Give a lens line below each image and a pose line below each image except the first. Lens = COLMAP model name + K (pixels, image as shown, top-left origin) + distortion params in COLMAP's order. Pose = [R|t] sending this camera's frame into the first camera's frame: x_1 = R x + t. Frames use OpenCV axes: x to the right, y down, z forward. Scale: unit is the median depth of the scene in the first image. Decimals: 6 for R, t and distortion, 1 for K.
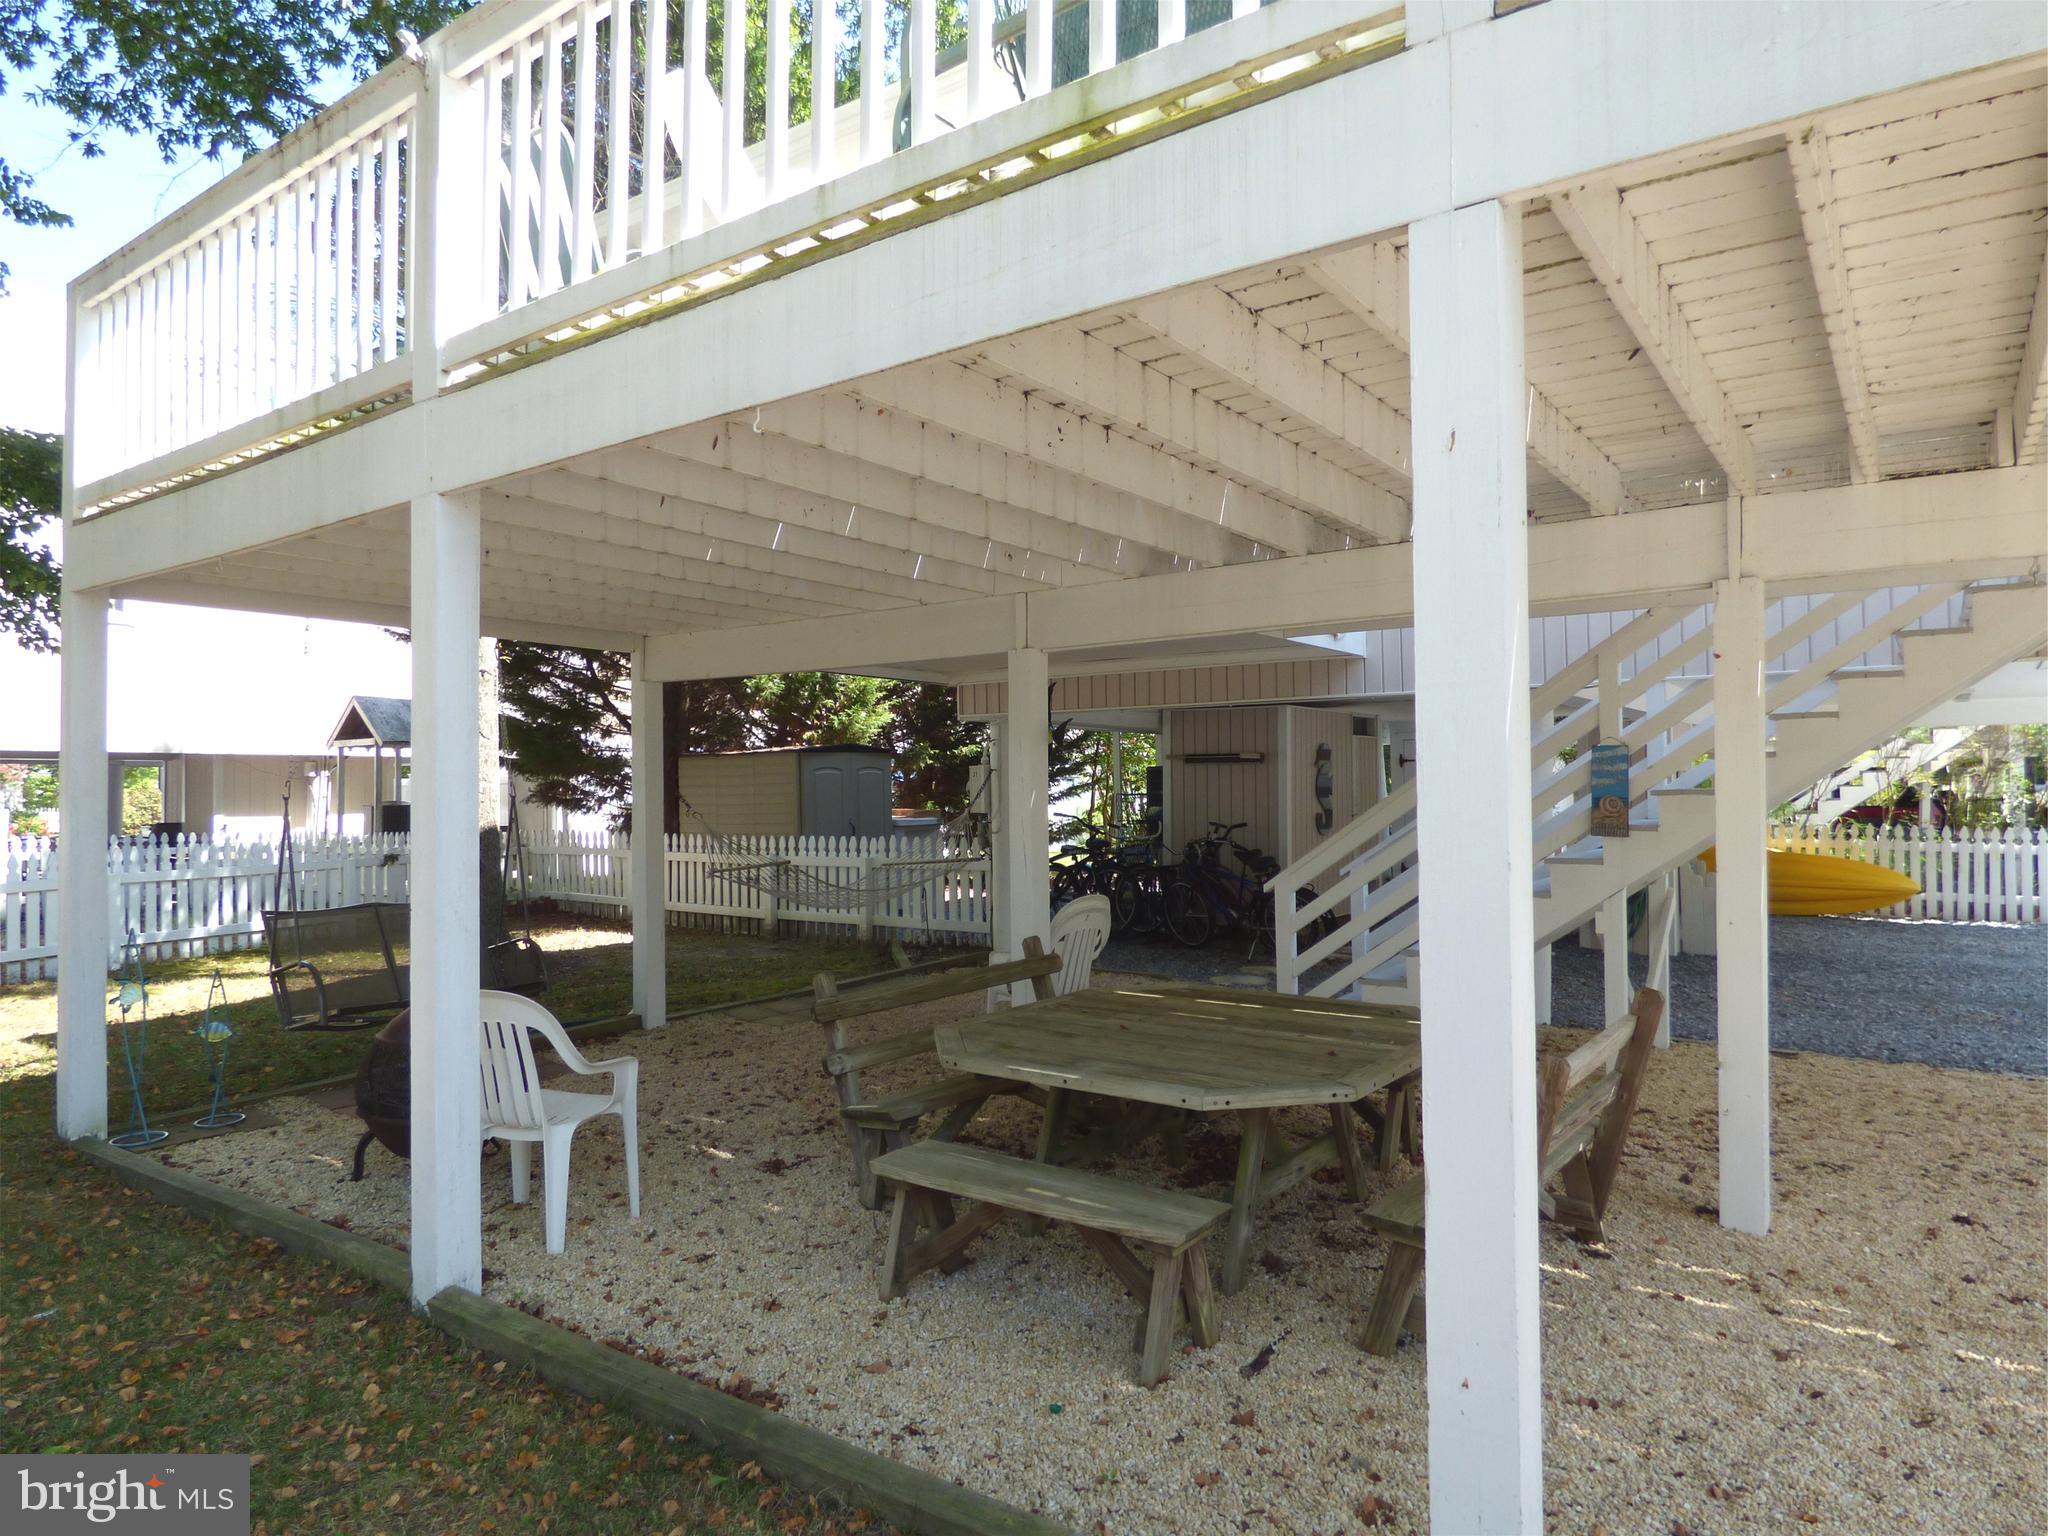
lens RADIAL K [[1262.9, 0, 1024.0], [0, 1262.9, 768.0], [0, 0, 1]] dist [0.005280, 0.003044]
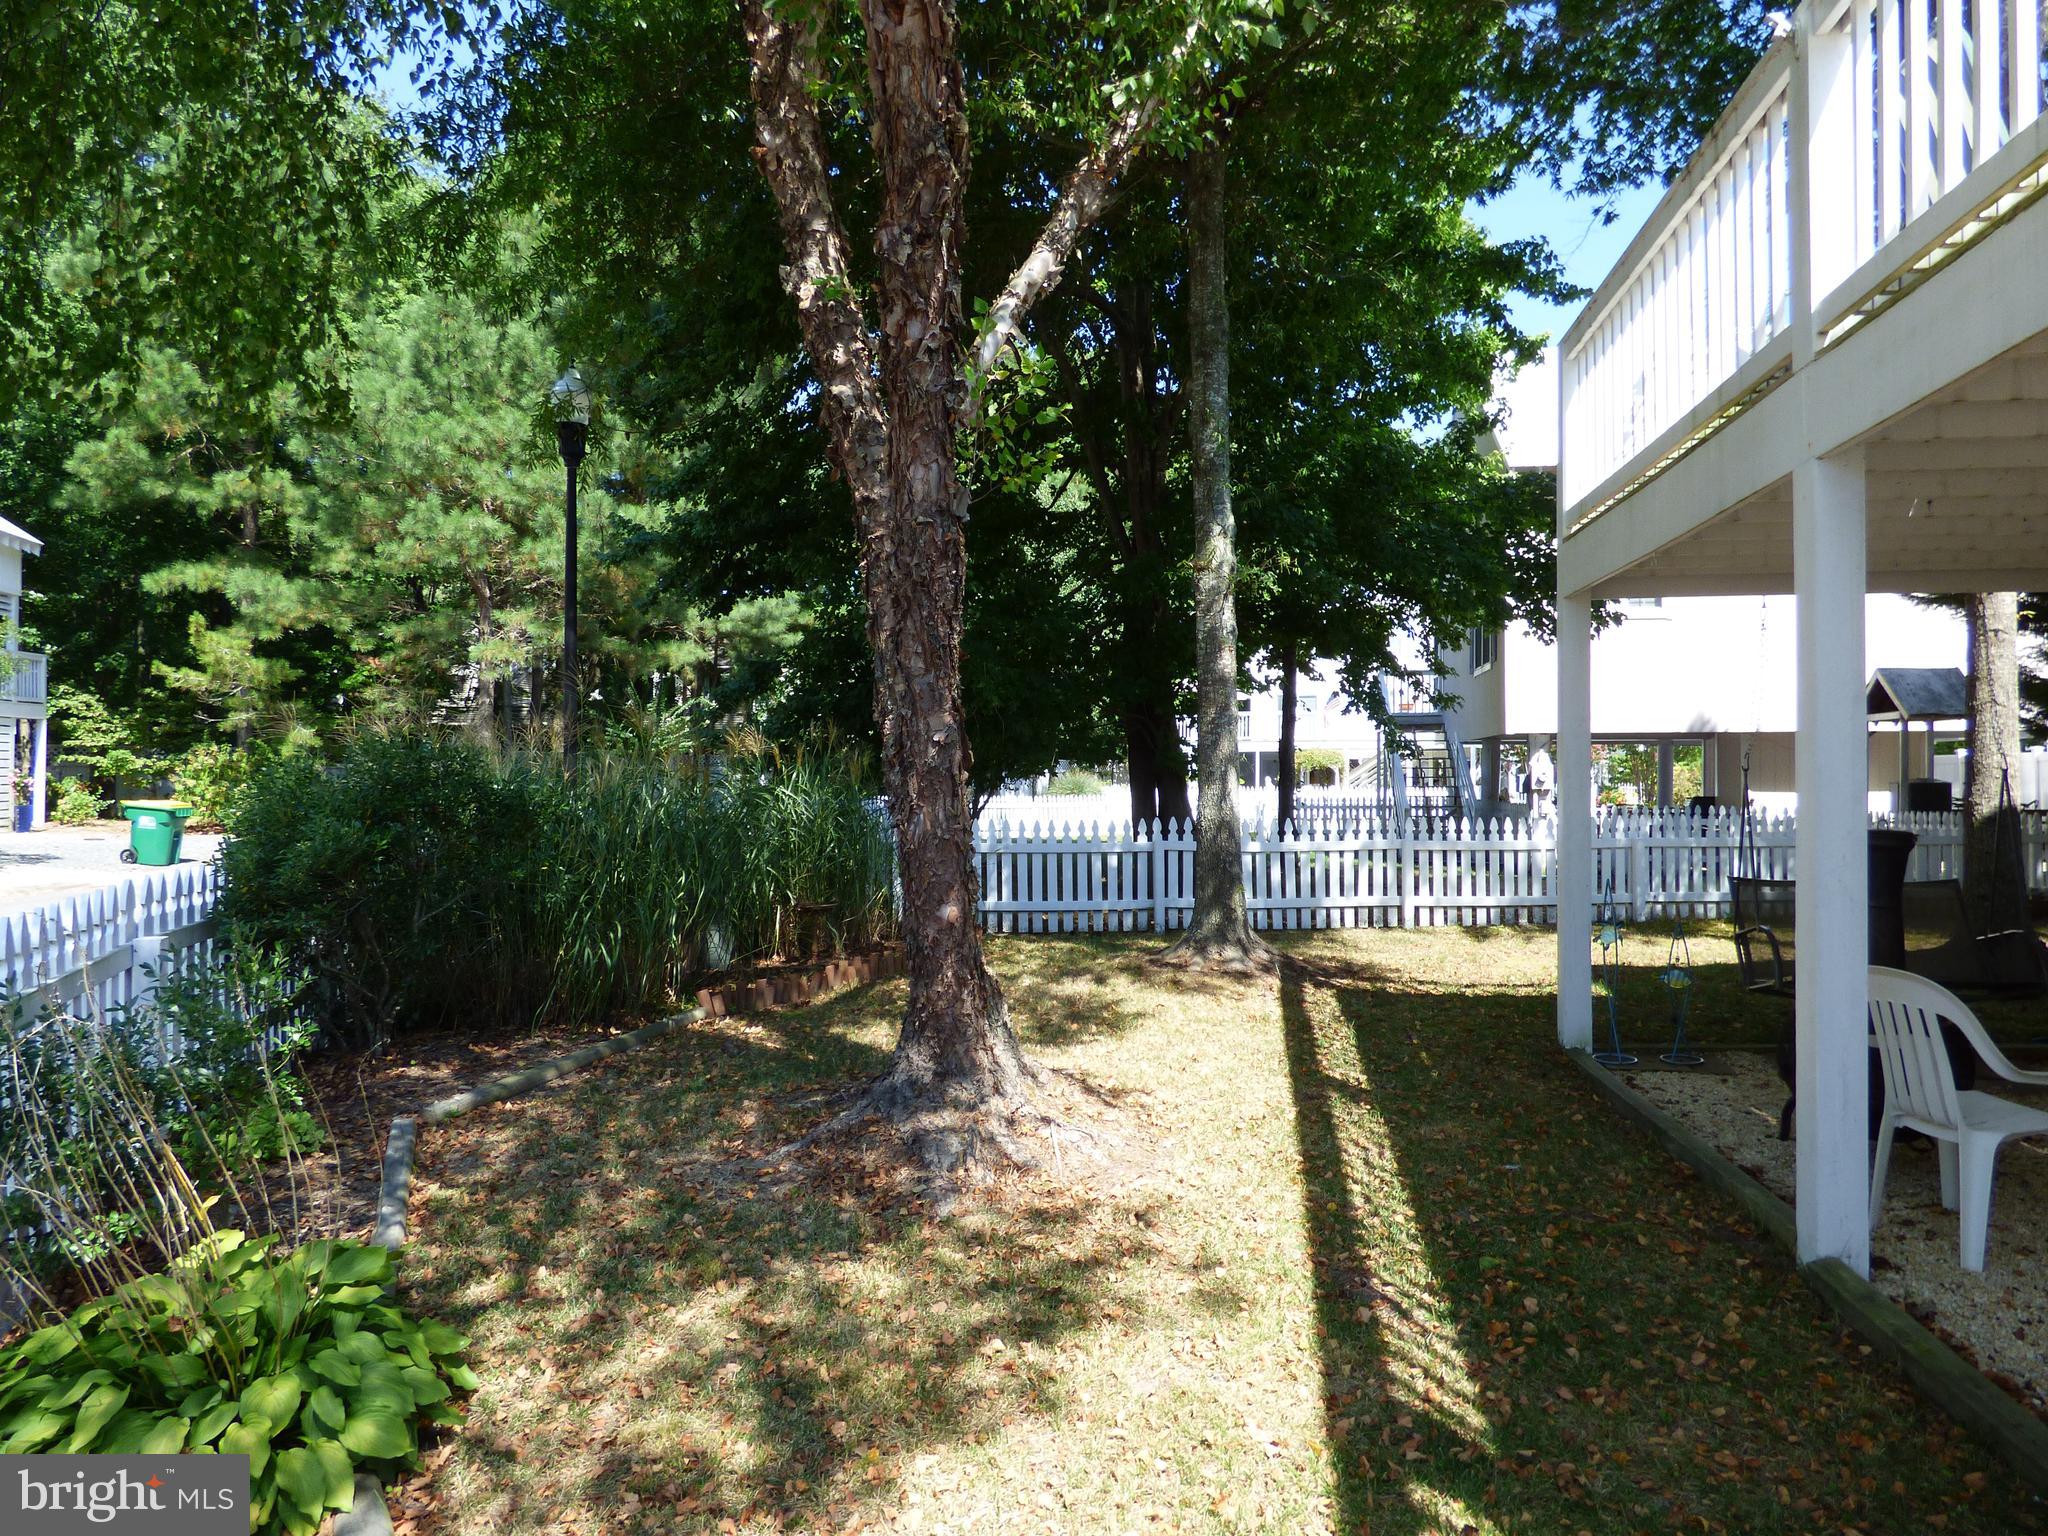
lens RADIAL K [[1248.5, 0, 1024.0], [0, 1248.5, 768.0], [0, 0, 1]] dist [-0.020316, 0.011220]
pose [[0.444700, 0.003434, -0.895673, 0.116323], [0.011946, 0.999881, 0.009764, 0.008095], [0.895600, -0.015041, 0.444606, 0.006425]]
